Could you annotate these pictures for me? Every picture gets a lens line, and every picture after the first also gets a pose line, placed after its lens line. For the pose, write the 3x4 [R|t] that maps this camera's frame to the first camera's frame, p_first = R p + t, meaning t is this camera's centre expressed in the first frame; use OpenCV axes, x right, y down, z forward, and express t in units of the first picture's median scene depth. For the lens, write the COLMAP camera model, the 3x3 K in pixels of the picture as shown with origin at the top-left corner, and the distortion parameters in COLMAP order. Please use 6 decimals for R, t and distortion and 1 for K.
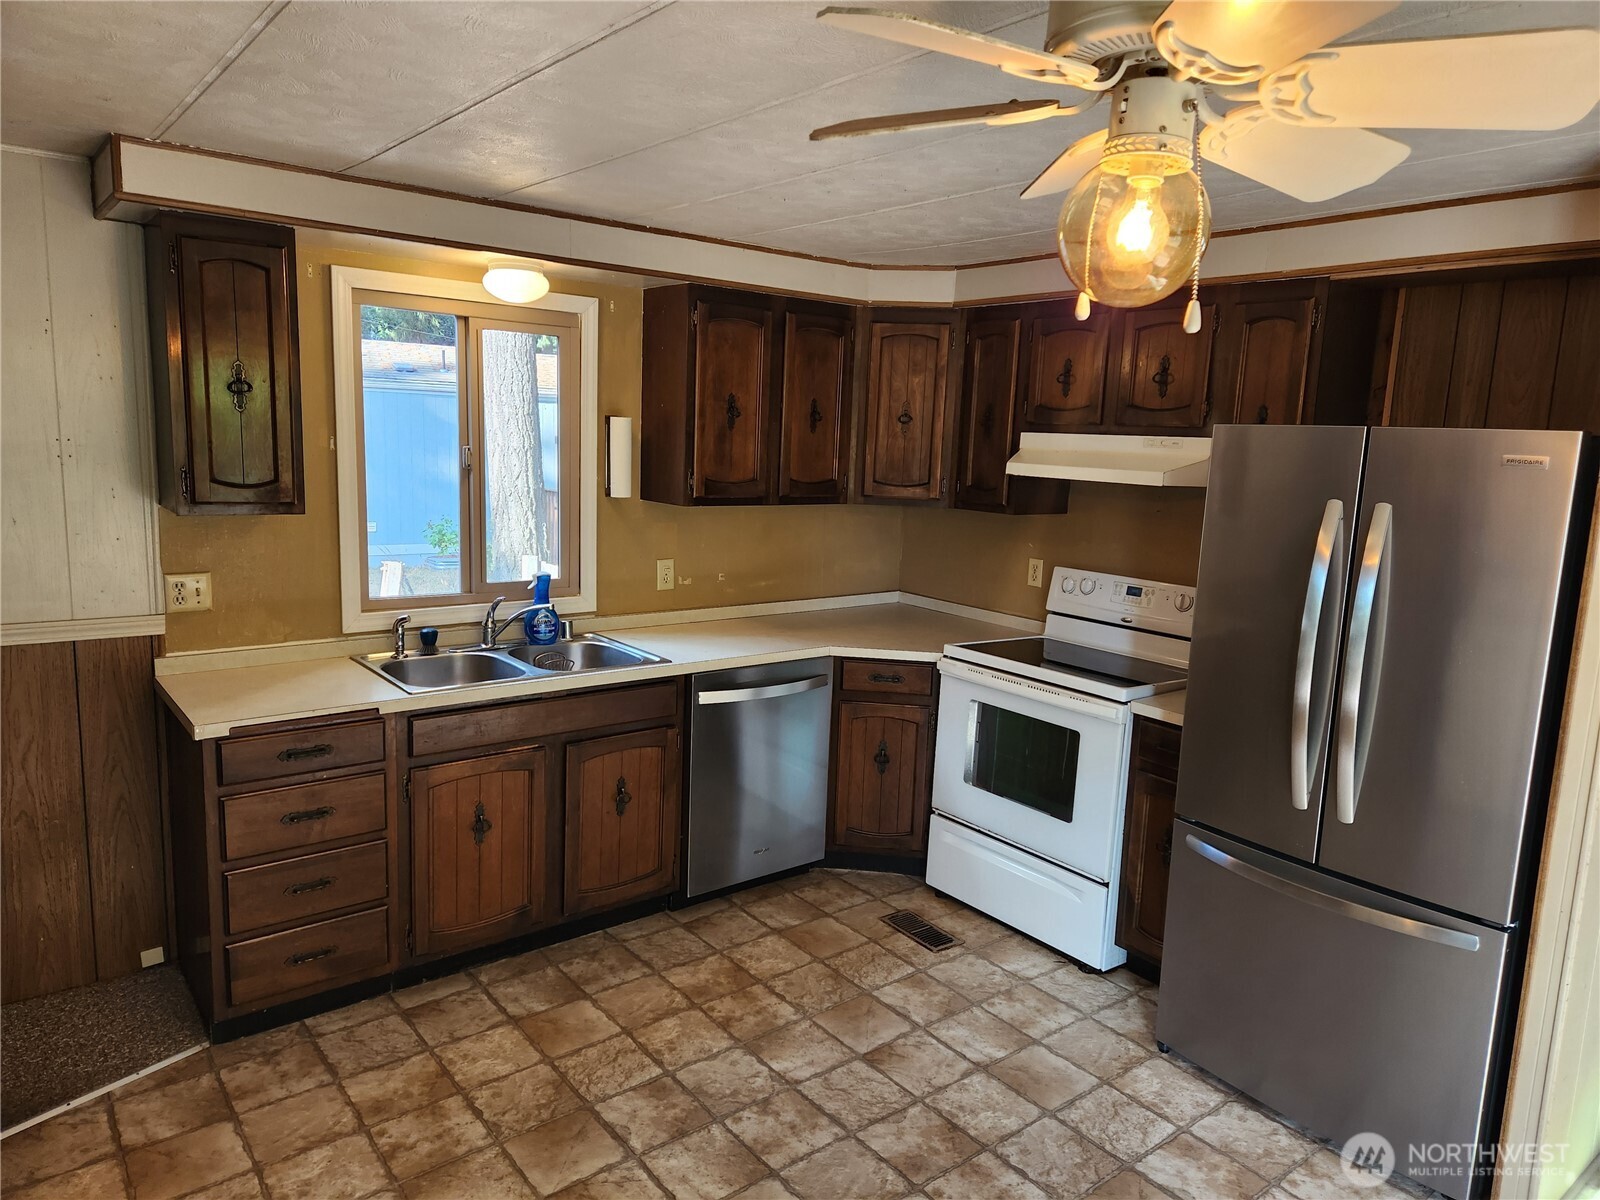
lens RADIAL K [[1075.3, 0, 799.1], [0, 1075.3, 595.2], [0, 0, 1]] dist [0.087685, -0.098907]
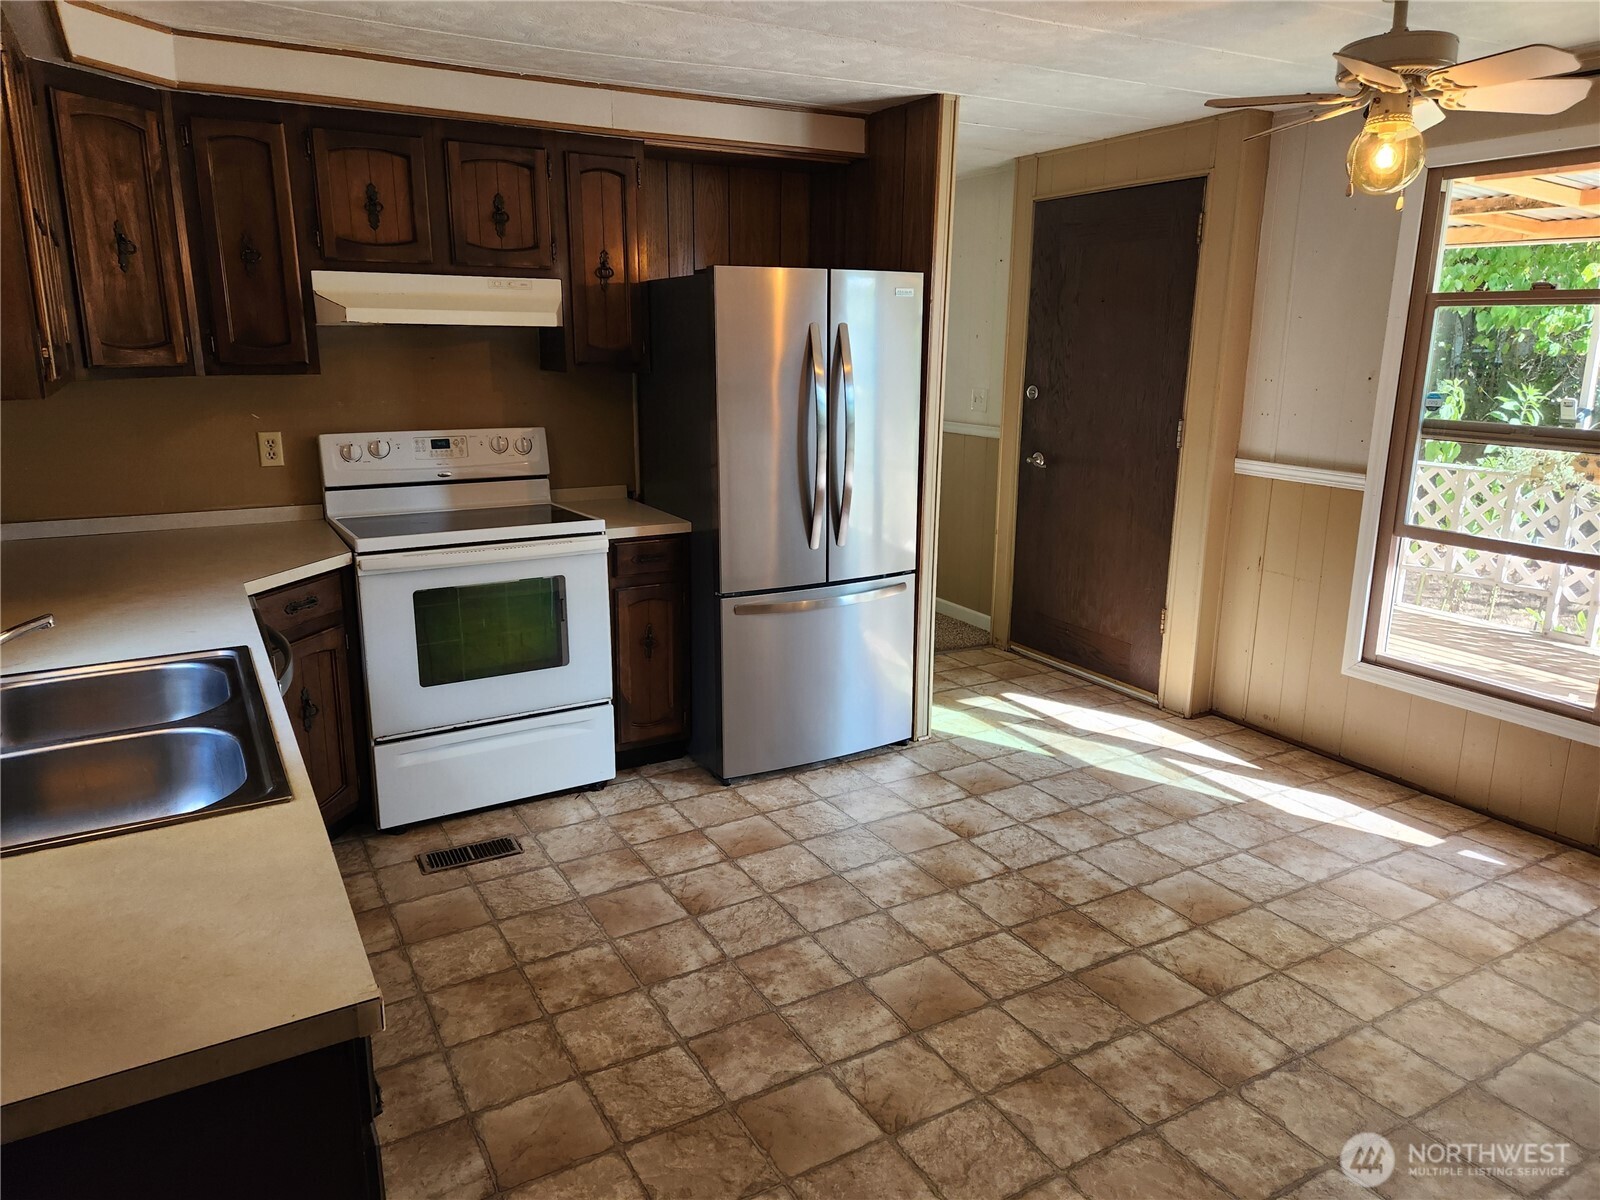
lens RADIAL K [[1075.3, 0, 799.1], [0, 1075.3, 595.2], [0, 0, 1]] dist [0.087685, -0.098907]
pose [[0.134179, -0.269224, 0.953685, -0.680346], [0.152630, 0.956518, 0.248549, -0.074433], [-0.979132, 0.112211, 0.169436, 0.604471]]
